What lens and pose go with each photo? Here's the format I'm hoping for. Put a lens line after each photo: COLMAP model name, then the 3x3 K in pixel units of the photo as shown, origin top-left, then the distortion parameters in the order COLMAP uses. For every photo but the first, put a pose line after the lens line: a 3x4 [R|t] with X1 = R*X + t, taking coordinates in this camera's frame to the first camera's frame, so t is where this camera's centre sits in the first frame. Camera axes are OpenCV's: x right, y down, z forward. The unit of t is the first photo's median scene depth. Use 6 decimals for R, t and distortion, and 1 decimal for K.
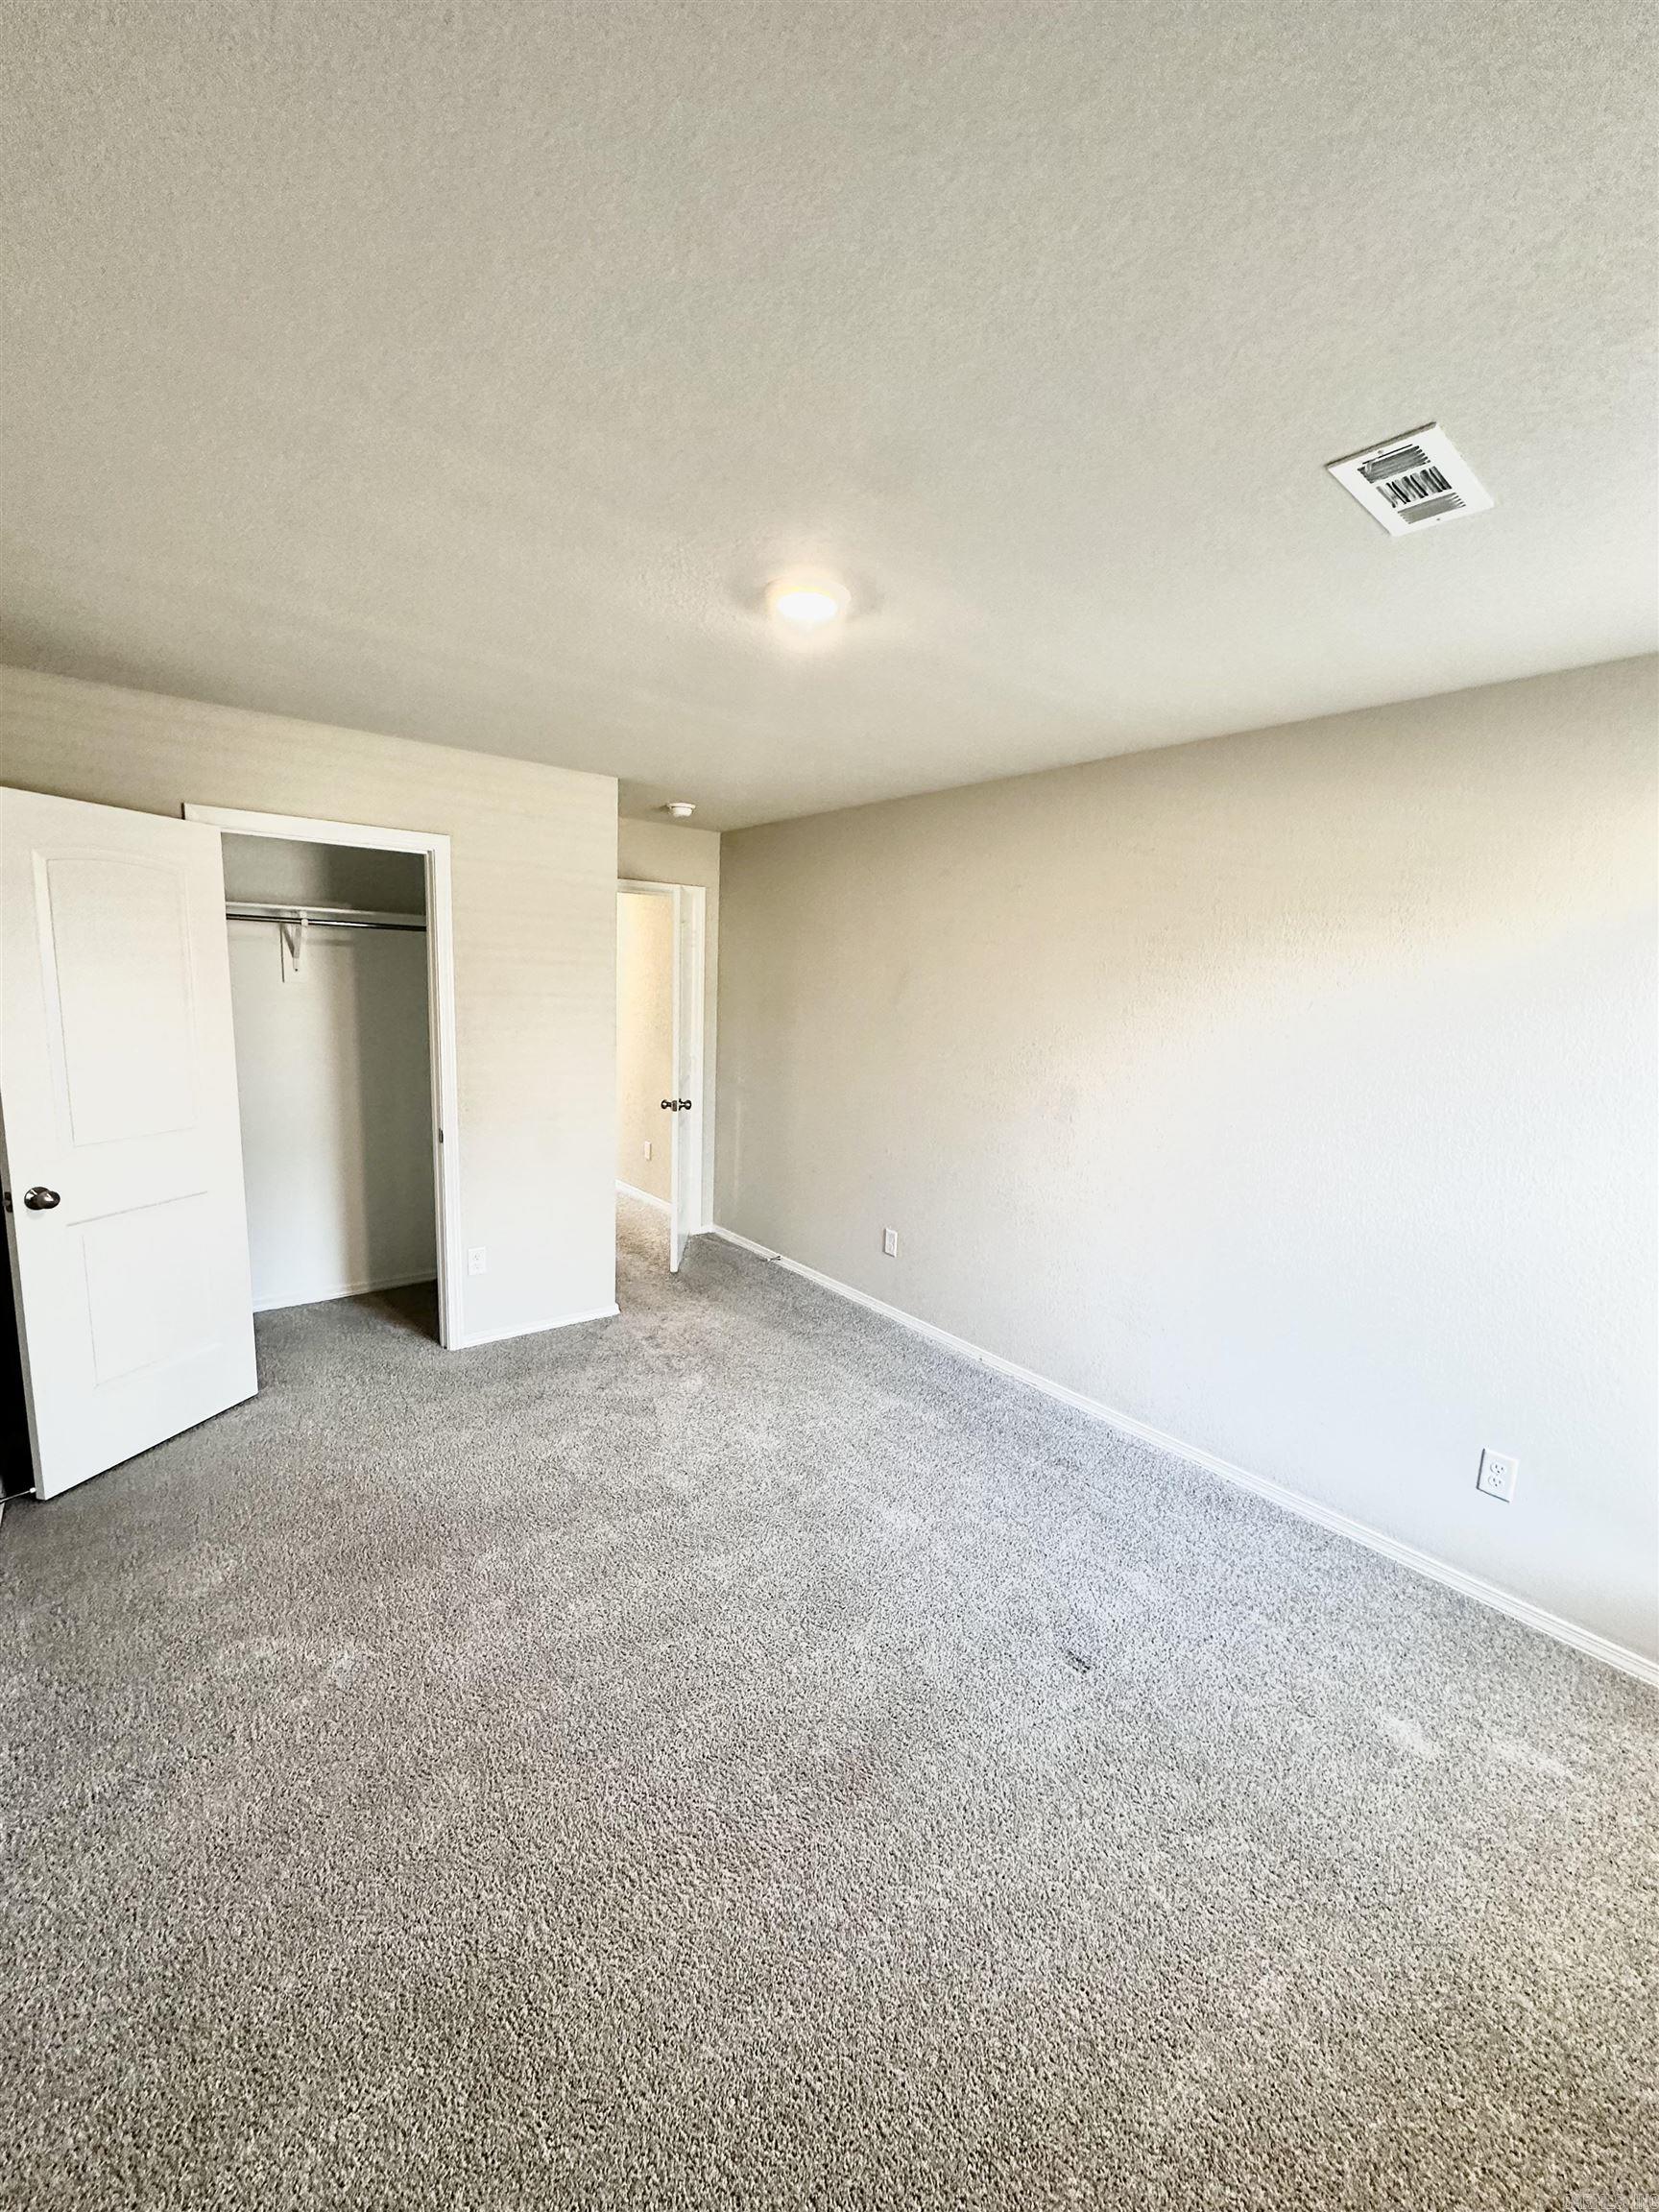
lens RADIAL K [[883.2, 0, 836.7], [0, 883.2, 1108.5], [0, 0, 1]] dist [-0.000232, 0.000483]
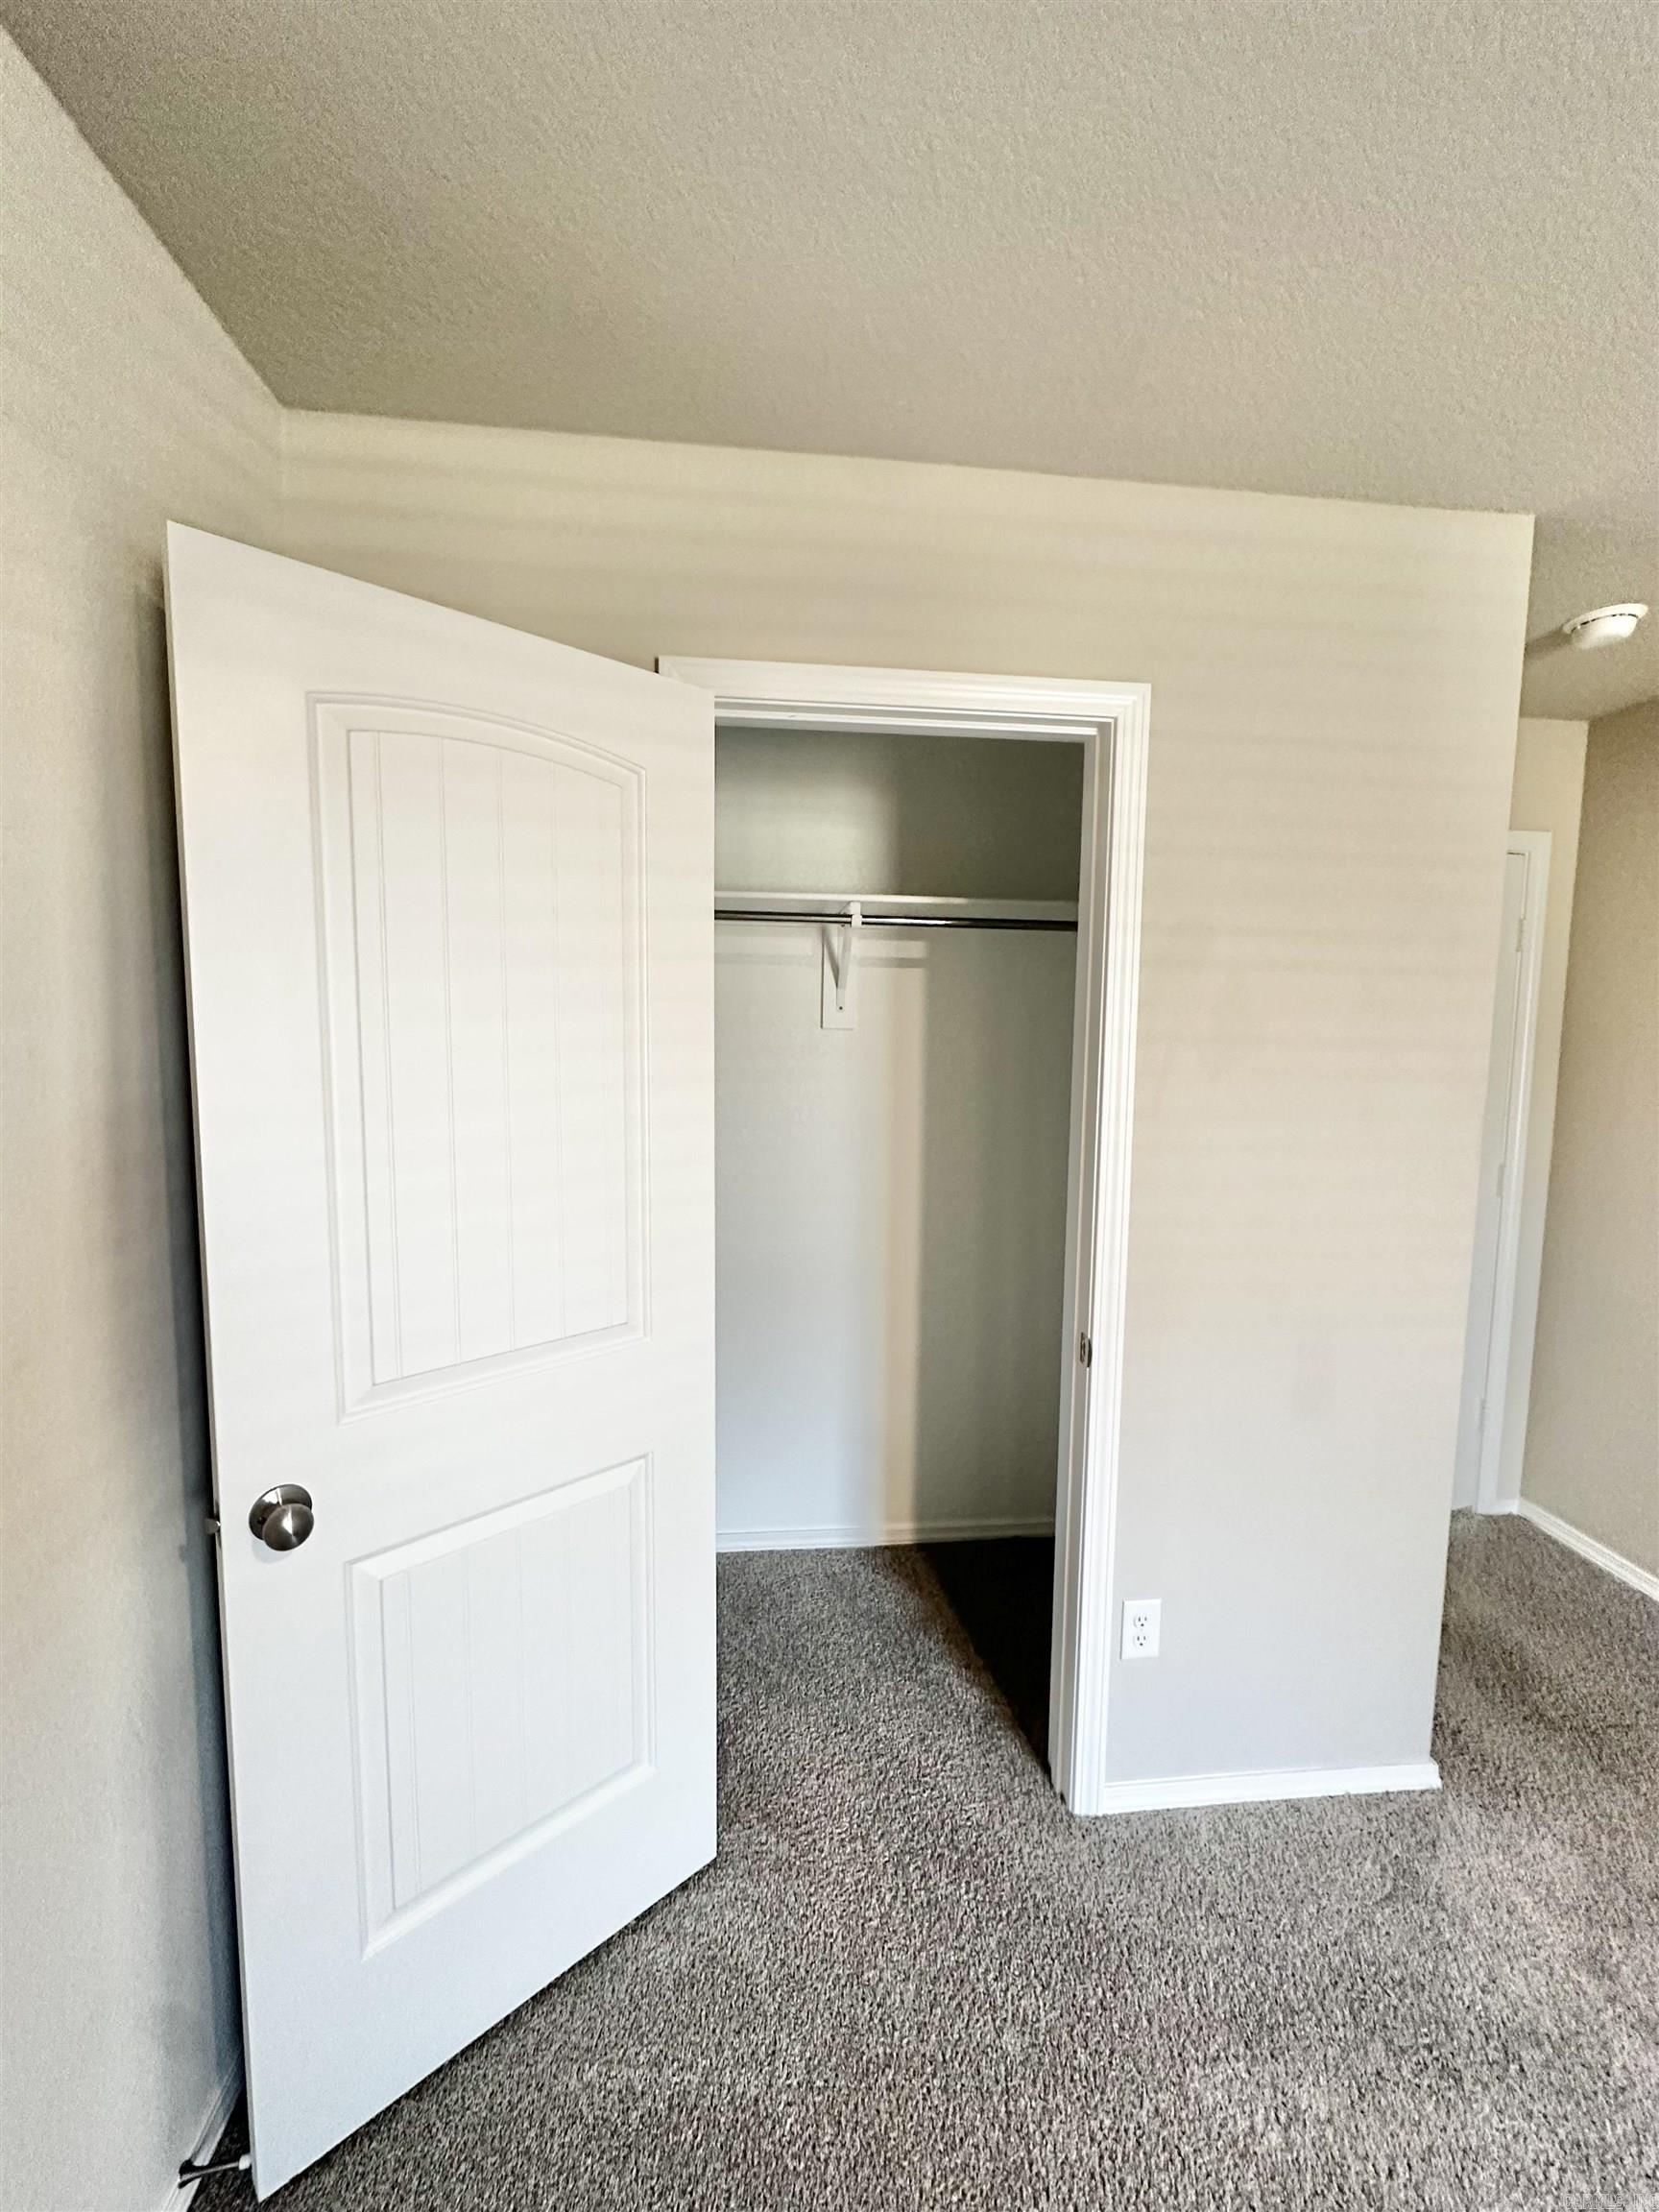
lens RADIAL K [[883.2, 0, 824.4], [0, 883.2, 1109.6], [0, 0, 1]] dist [-0.000232, 0.000483]
pose [[0.839874, 0.023007, -0.542293, -0.298982], [-0.061206, 0.996743, -0.052506, -0.057104], [0.539319, 0.077290, 0.838547, 0.504695]]
